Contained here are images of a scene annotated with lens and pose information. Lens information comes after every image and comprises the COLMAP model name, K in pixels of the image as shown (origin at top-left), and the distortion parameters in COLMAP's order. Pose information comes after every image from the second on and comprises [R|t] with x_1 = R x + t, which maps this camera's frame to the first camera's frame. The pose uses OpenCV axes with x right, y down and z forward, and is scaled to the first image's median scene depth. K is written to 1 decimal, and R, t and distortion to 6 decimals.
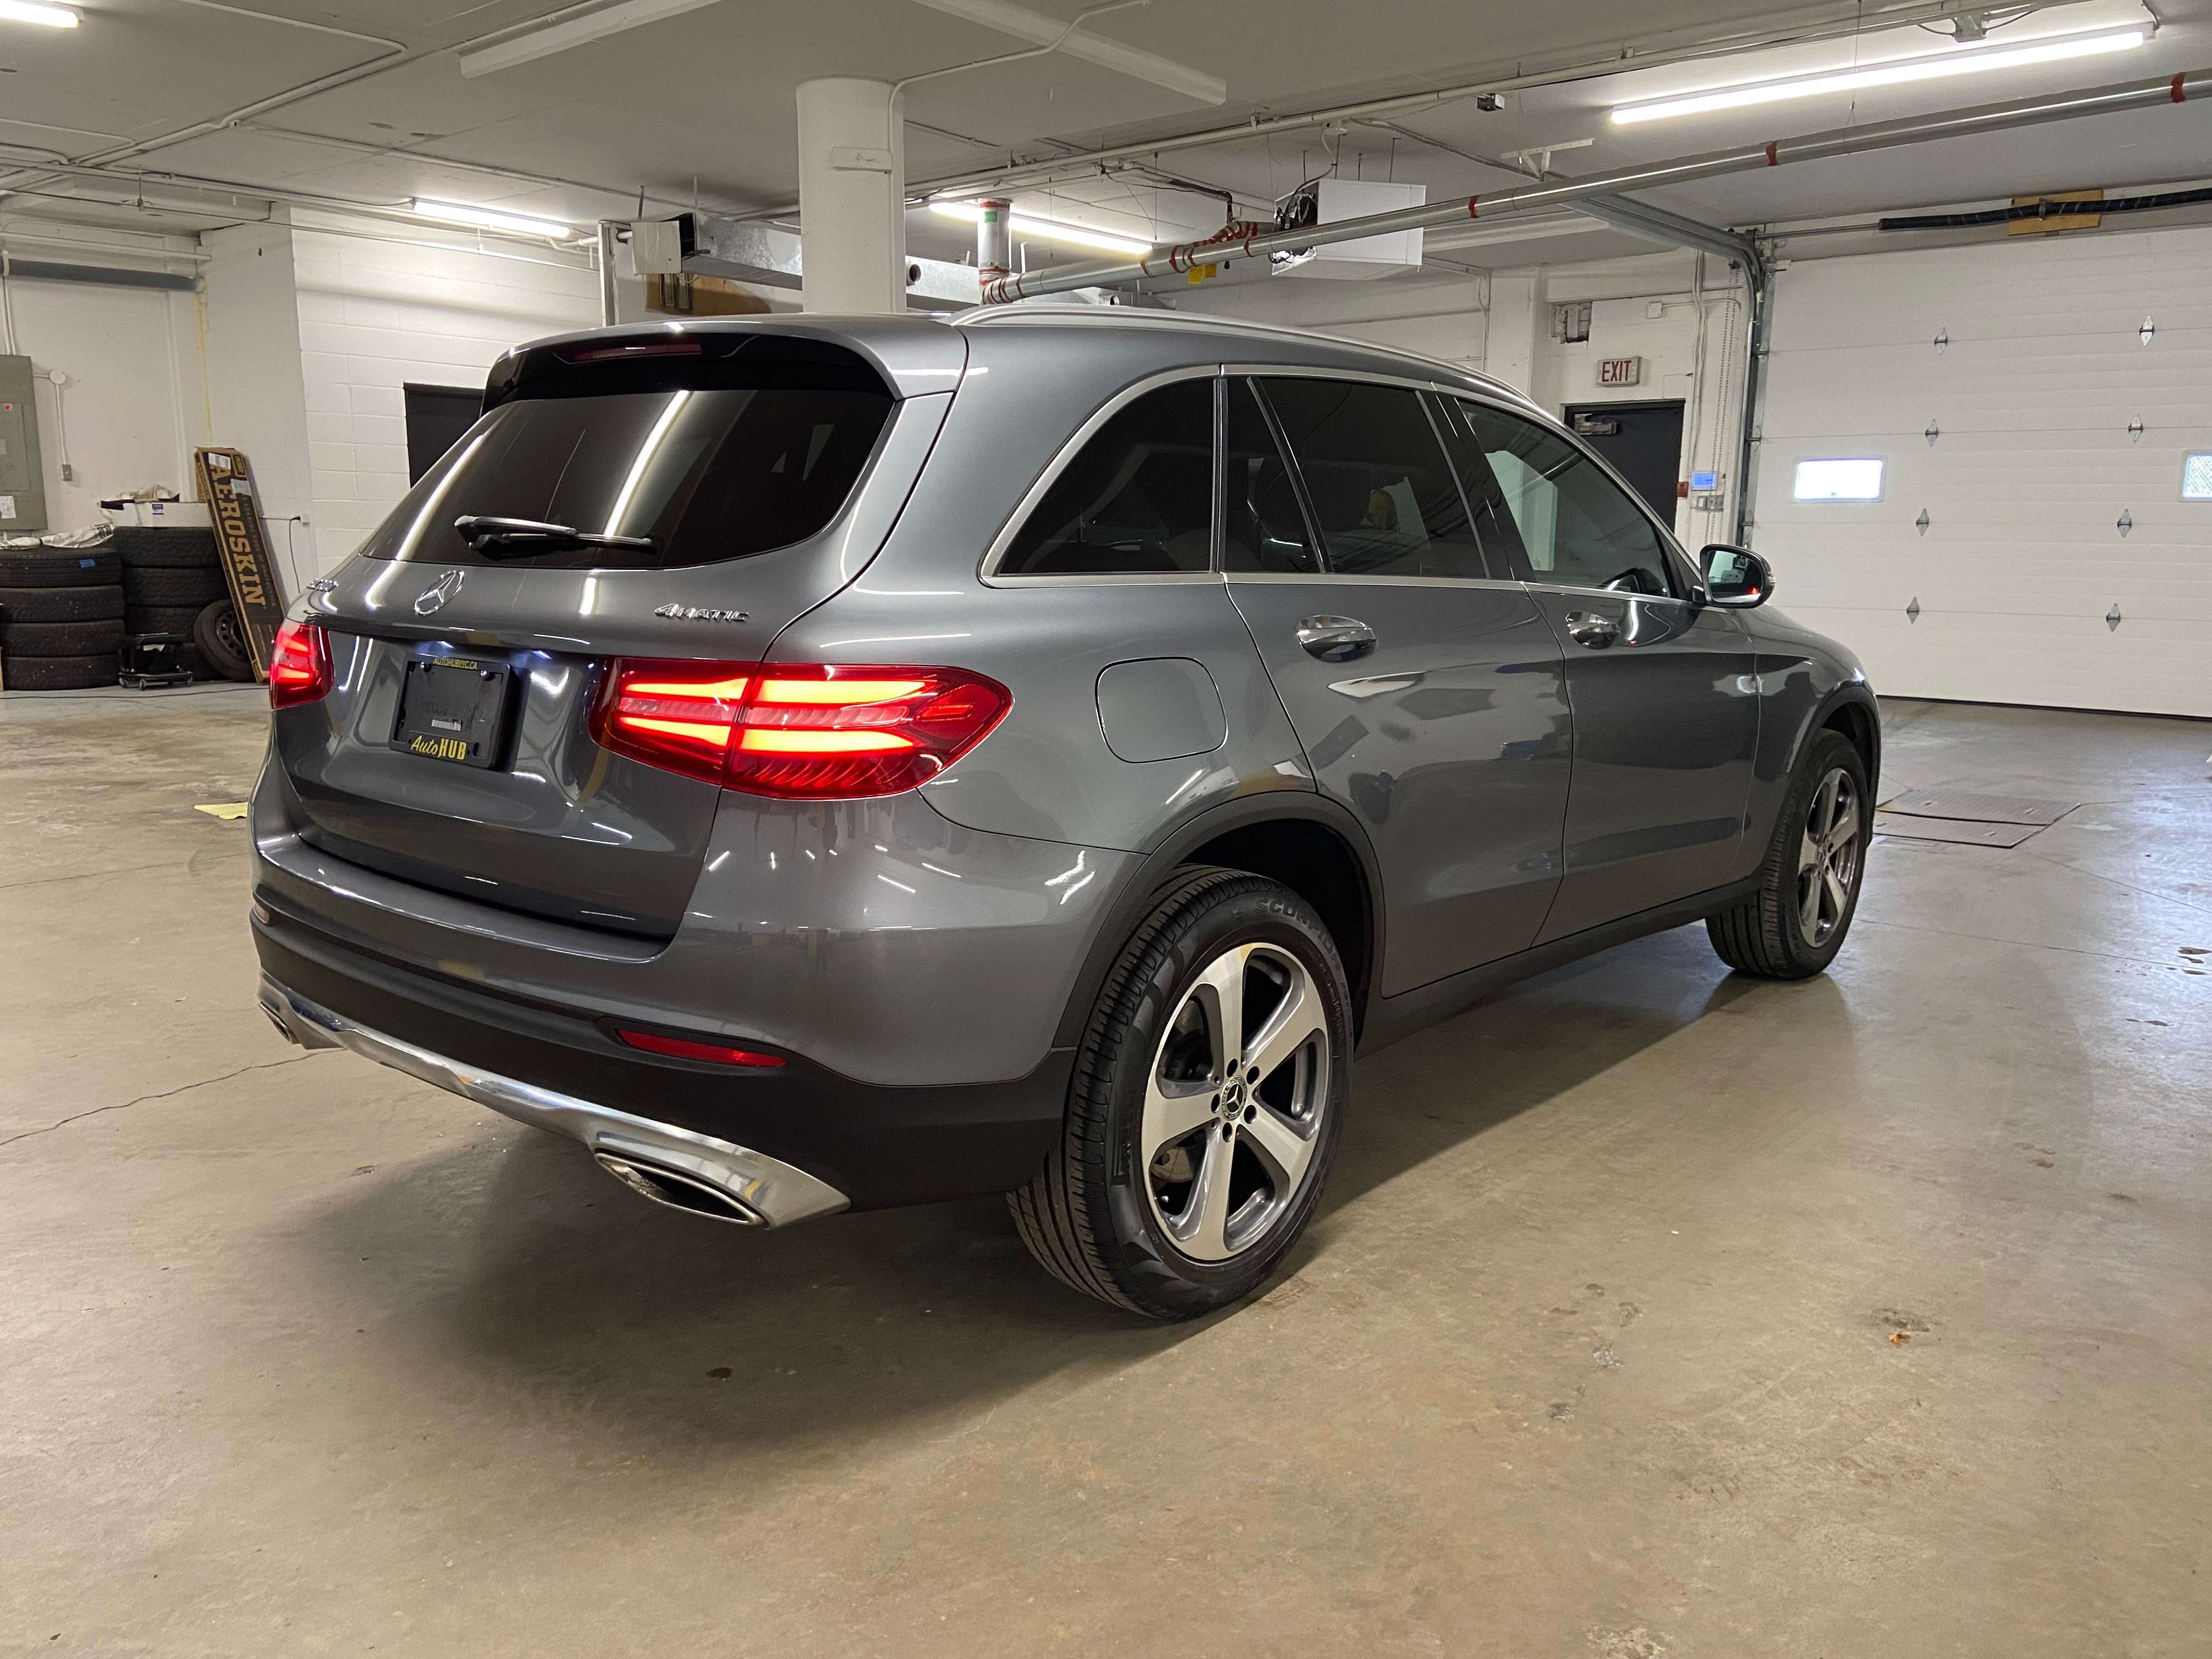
lens RADIAL K [[1708.0, 0, 1127.5], [0, 1708.0, 831.3], [0, 0, 1]] dist [0.056268, -0.027332]
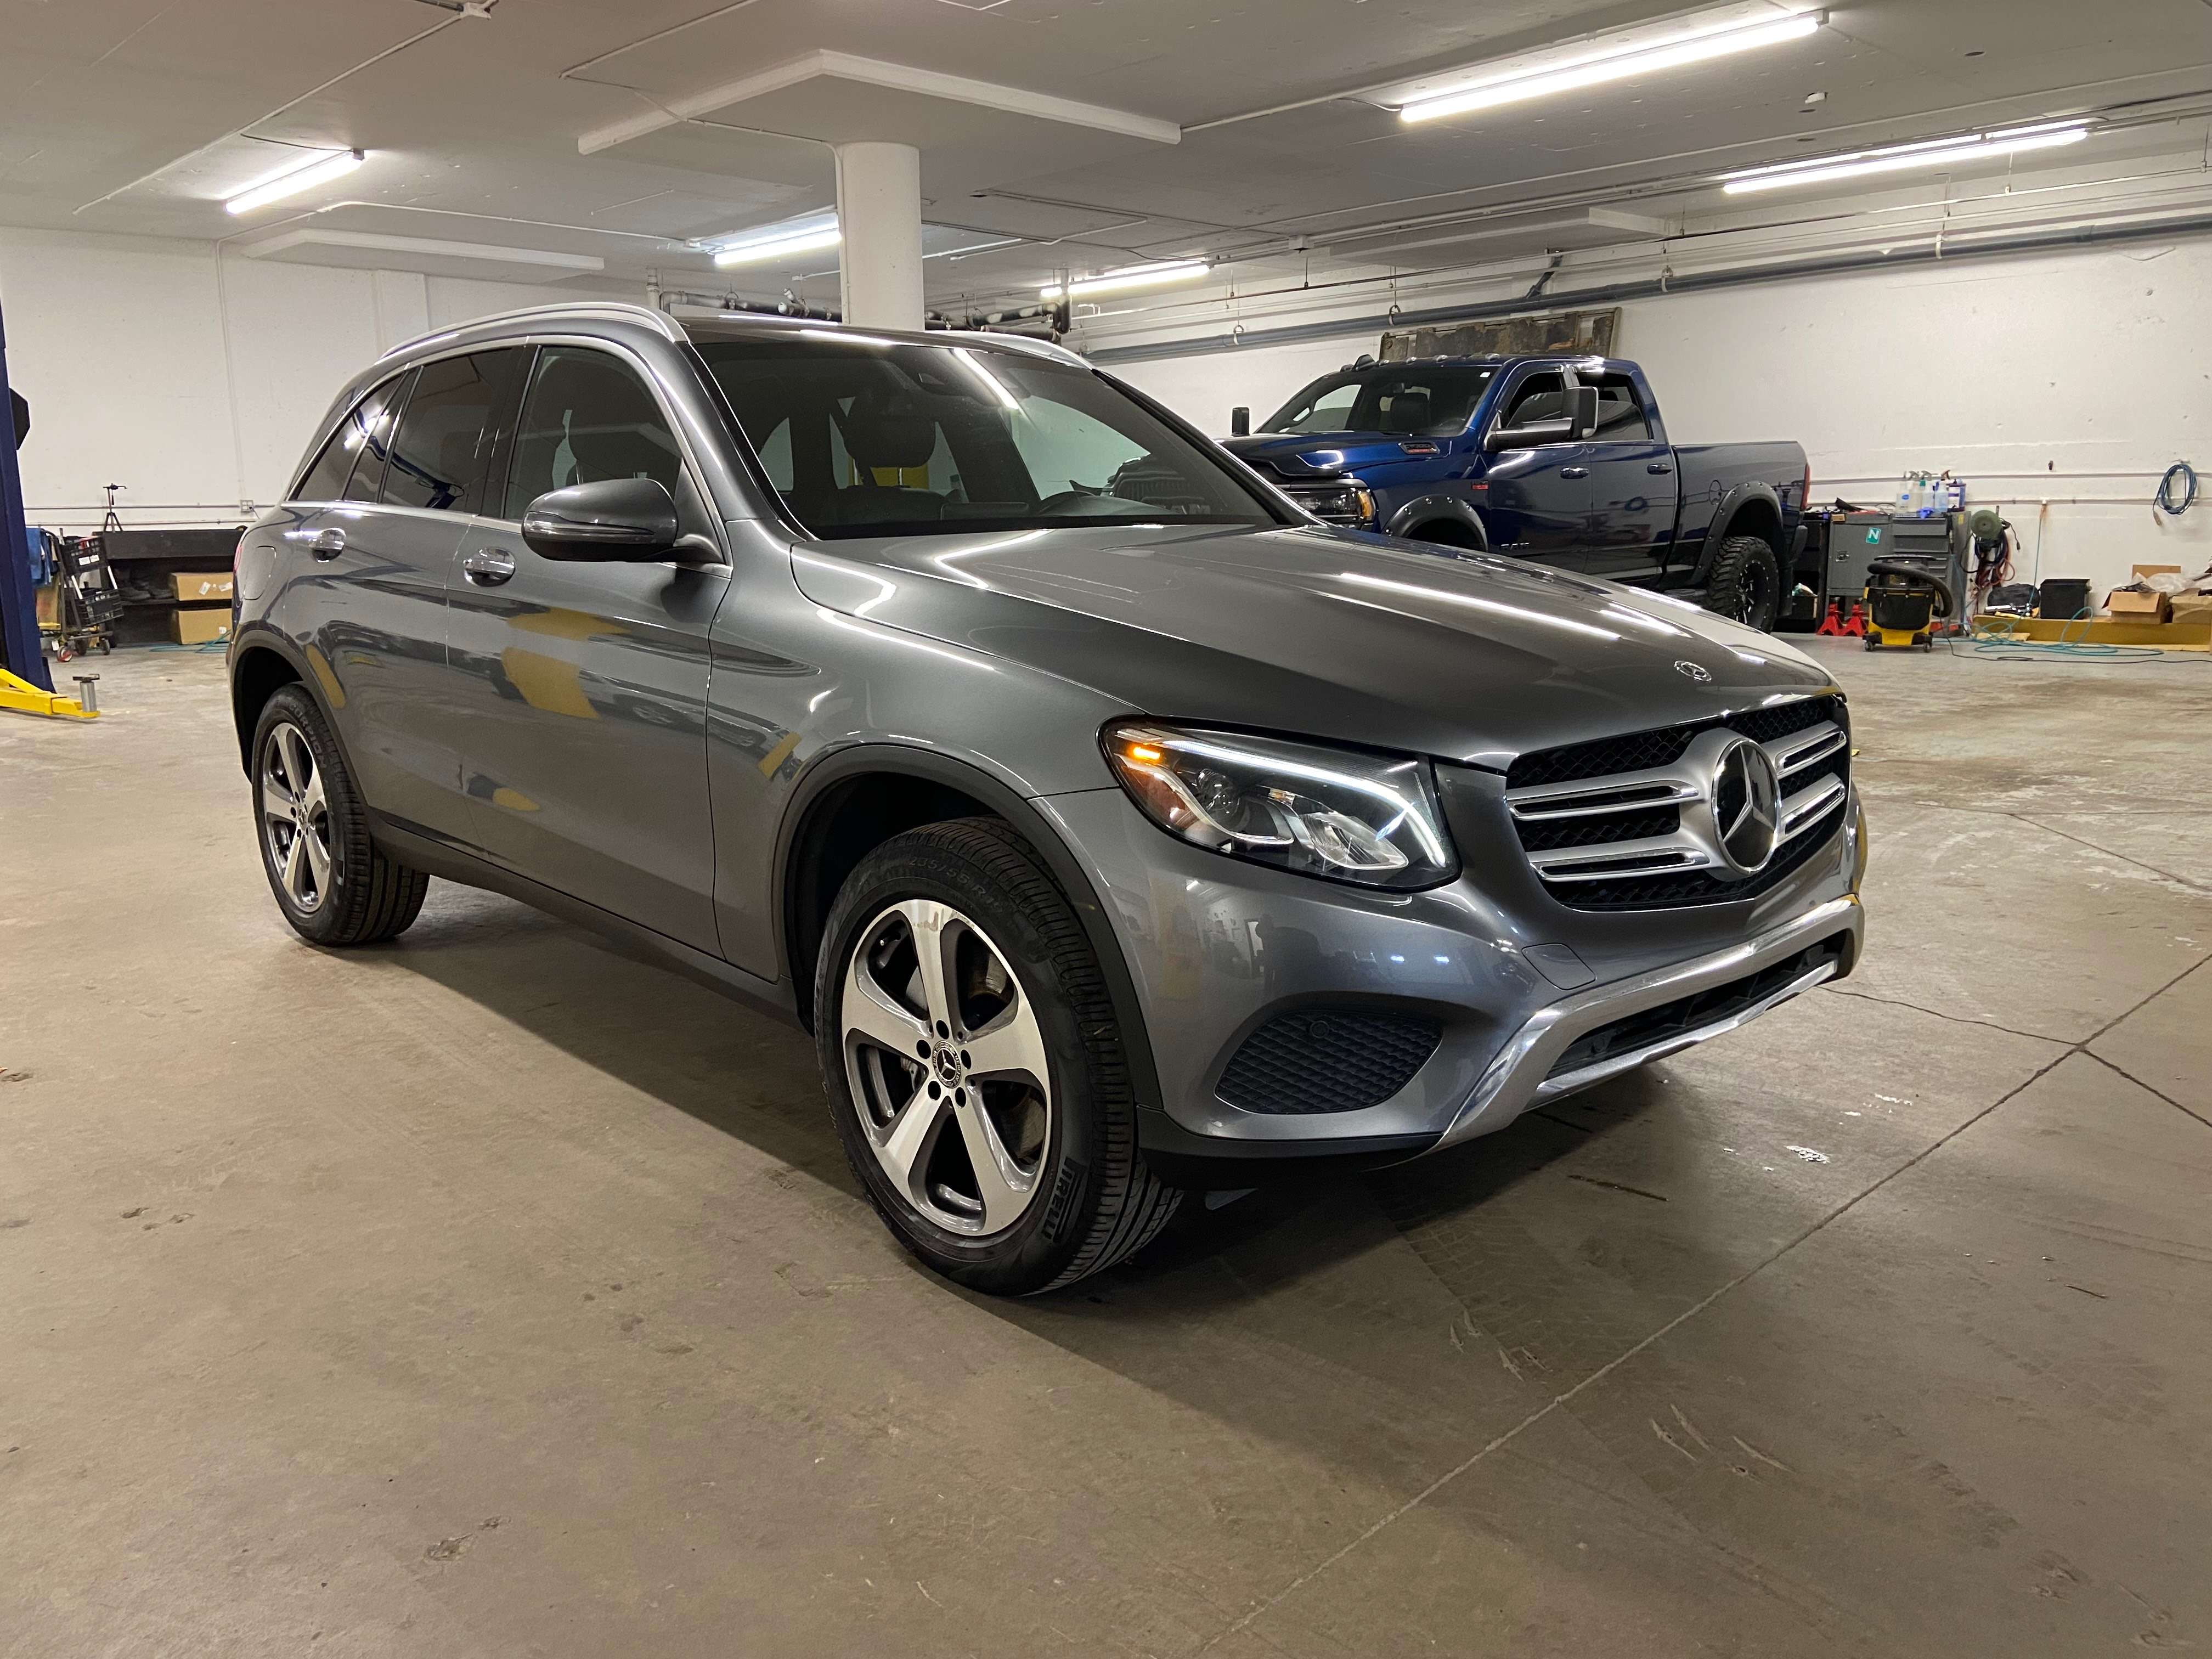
lens RADIAL K [[1722.2, 0, 1117.2], [0, 1722.2, 838.2], [0, 0, 1]] dist [0.026083, -0.031125]
pose [[-0.145047, 0.177722, -0.973333, 0.947466], [-0.159233, 0.966720, 0.200244, -0.173150], [0.976528, 0.184031, -0.111921, 1.164043]]
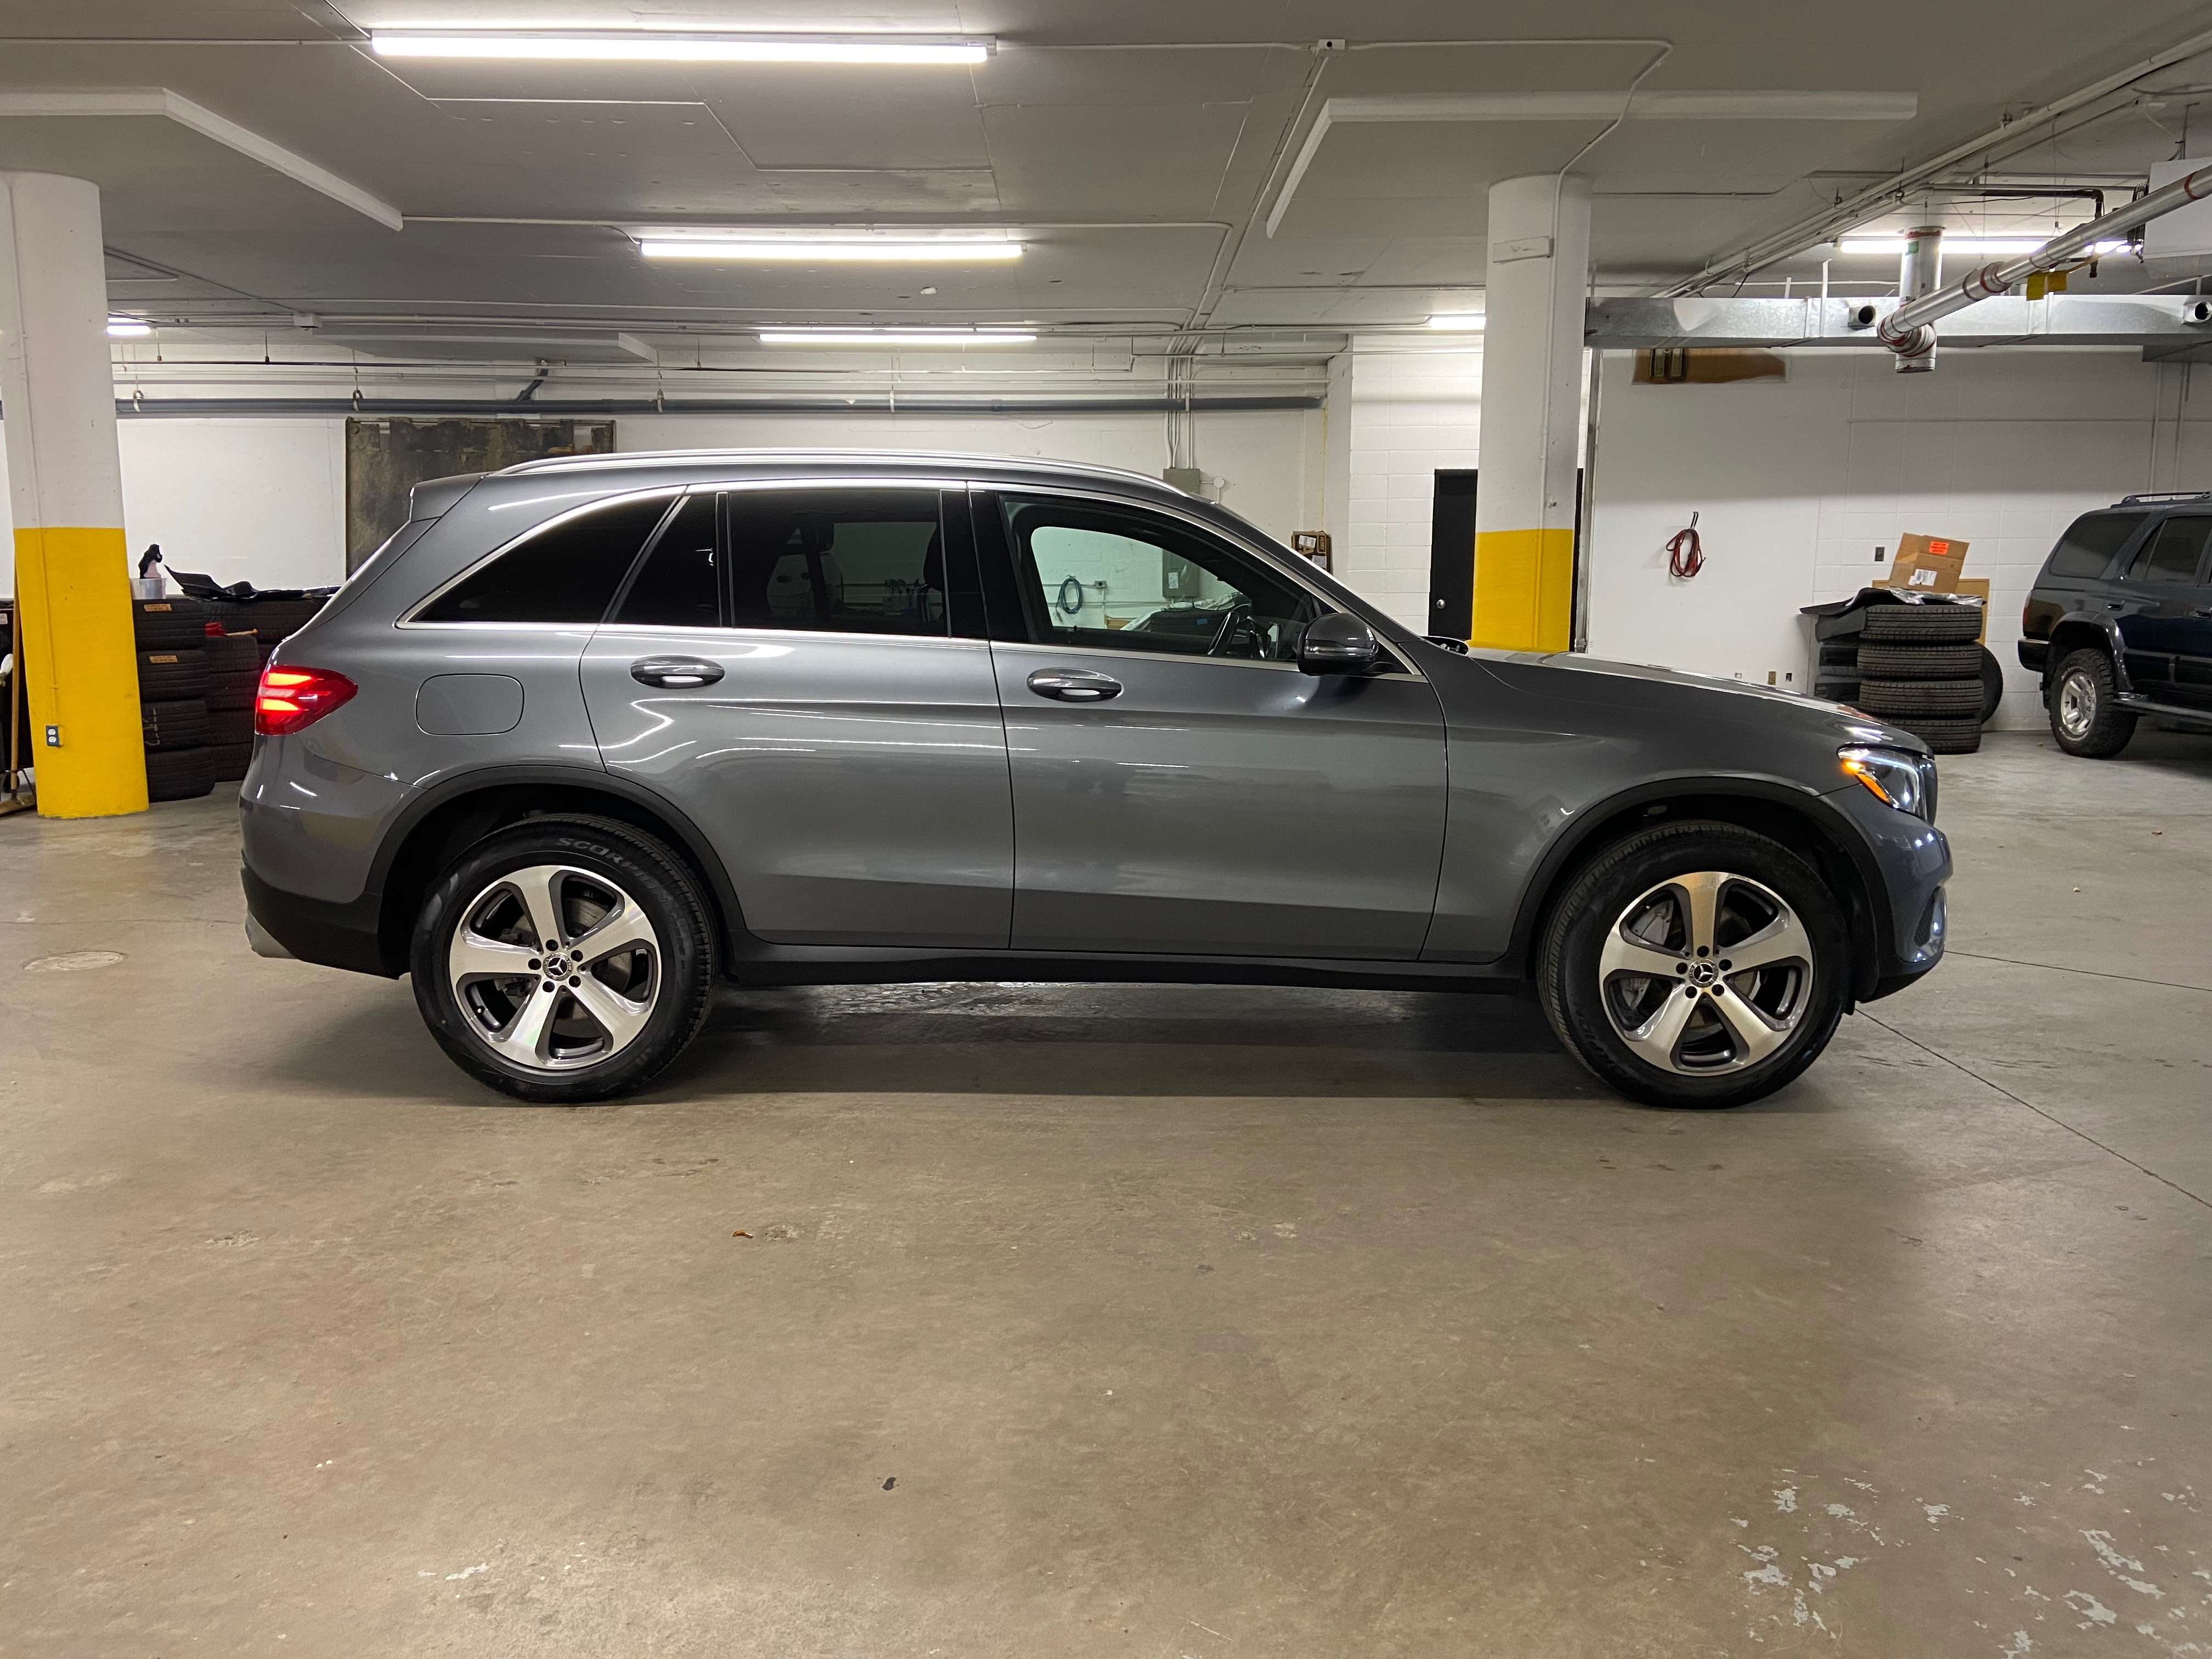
lens RADIAL K [[1708.0, 0, 1093.3], [0, 1708.0, 839.1], [0, 0, 1]] dist [0.056268, -0.027332]
pose [[0.653568, 0.105680, -0.749454, 0.890107], [-0.128122, 0.991361, 0.028062, -0.035296], [0.745945, 0.077681, 0.661462, 0.200597]]
